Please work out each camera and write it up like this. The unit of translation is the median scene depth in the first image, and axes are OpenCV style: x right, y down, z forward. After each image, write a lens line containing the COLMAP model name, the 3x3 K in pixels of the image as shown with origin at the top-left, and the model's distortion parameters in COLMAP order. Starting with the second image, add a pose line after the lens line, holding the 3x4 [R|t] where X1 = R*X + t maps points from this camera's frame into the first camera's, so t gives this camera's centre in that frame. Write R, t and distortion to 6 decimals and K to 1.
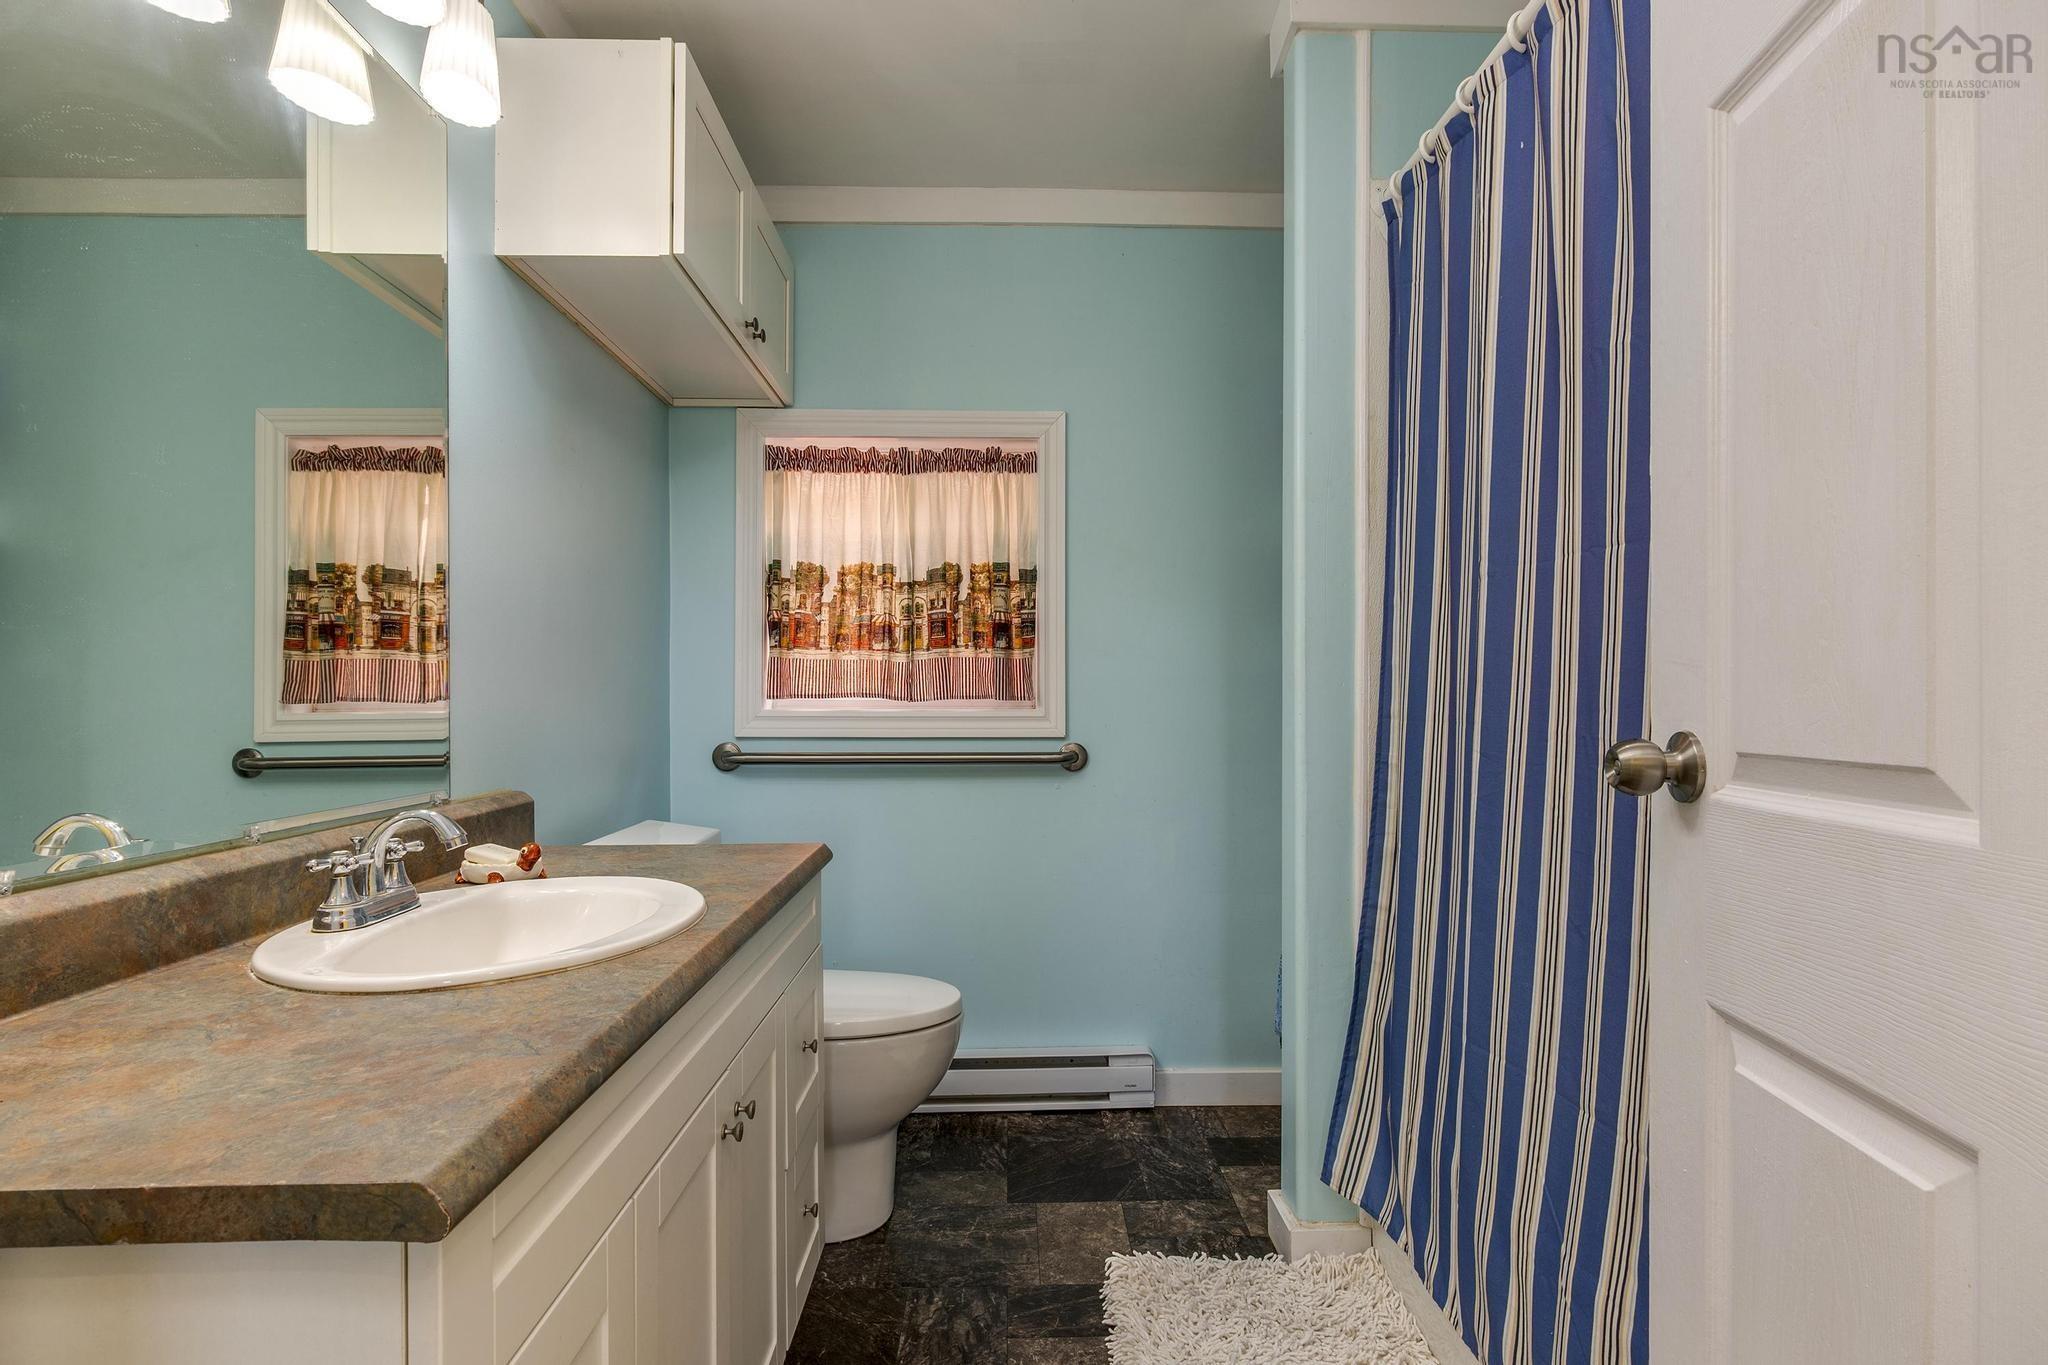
lens RADIAL K [[1014.4, 0, 1029.1], [0, 1014.4, 678.1], [0, 0, 1]] dist [-0.008812, 0.008169]
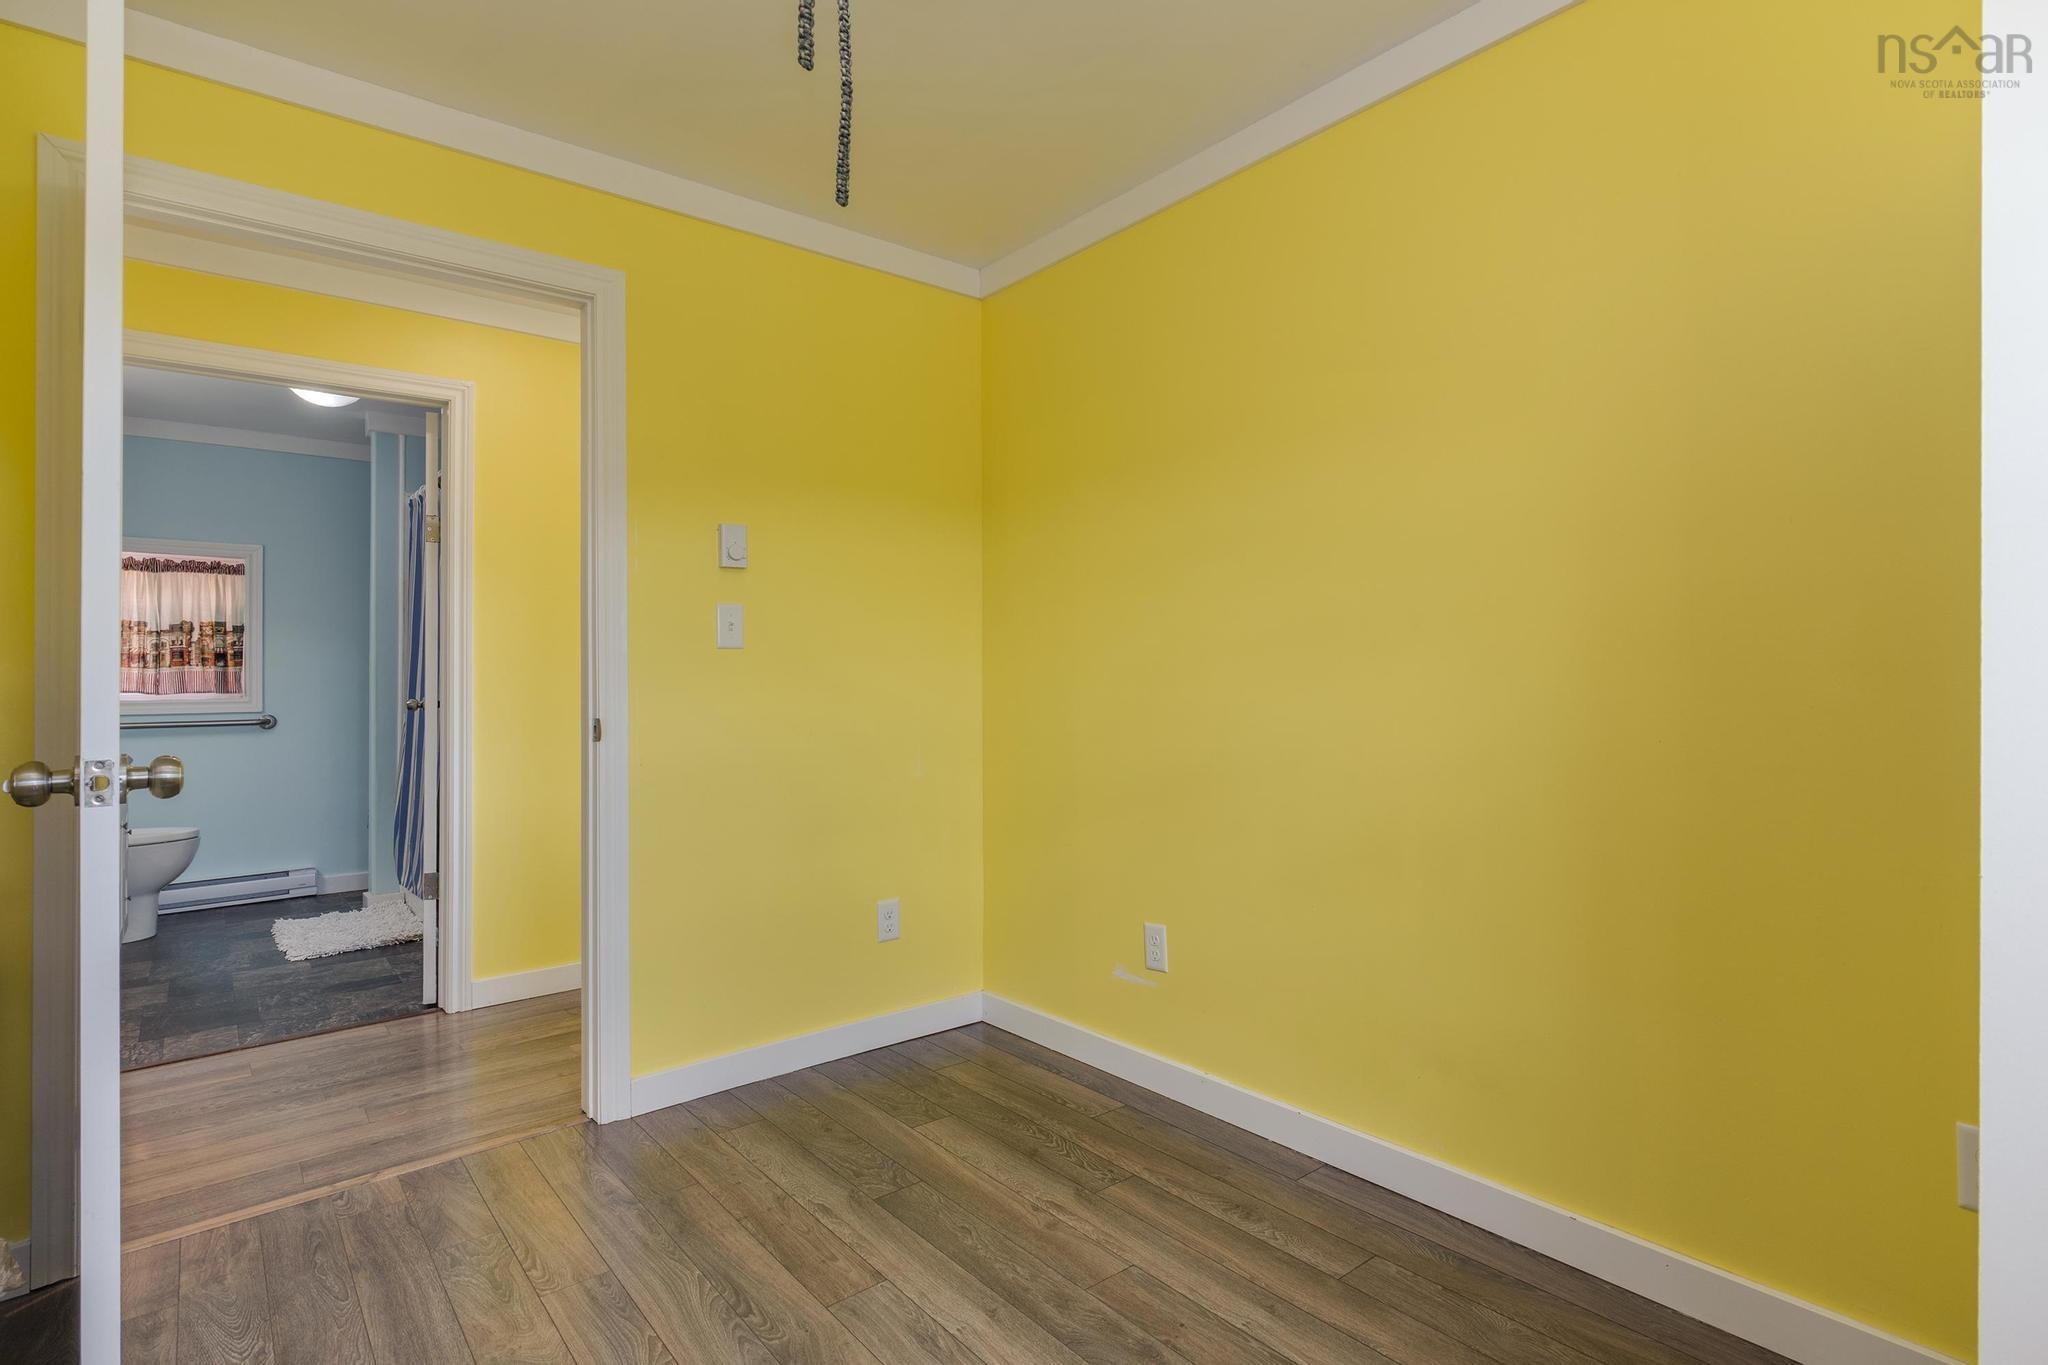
lens RADIAL K [[1014.4, 0, 1029.1], [0, 1014.4, 678.1], [0, 0, 1]] dist [-0.008812, 0.008169]
pose [[0.781021, 0.002689, 0.624499, -0.028293], [-0.006080, 0.999976, 0.003299, -0.023482], [-0.624475, -0.006373, 0.781019, -1.438942]]
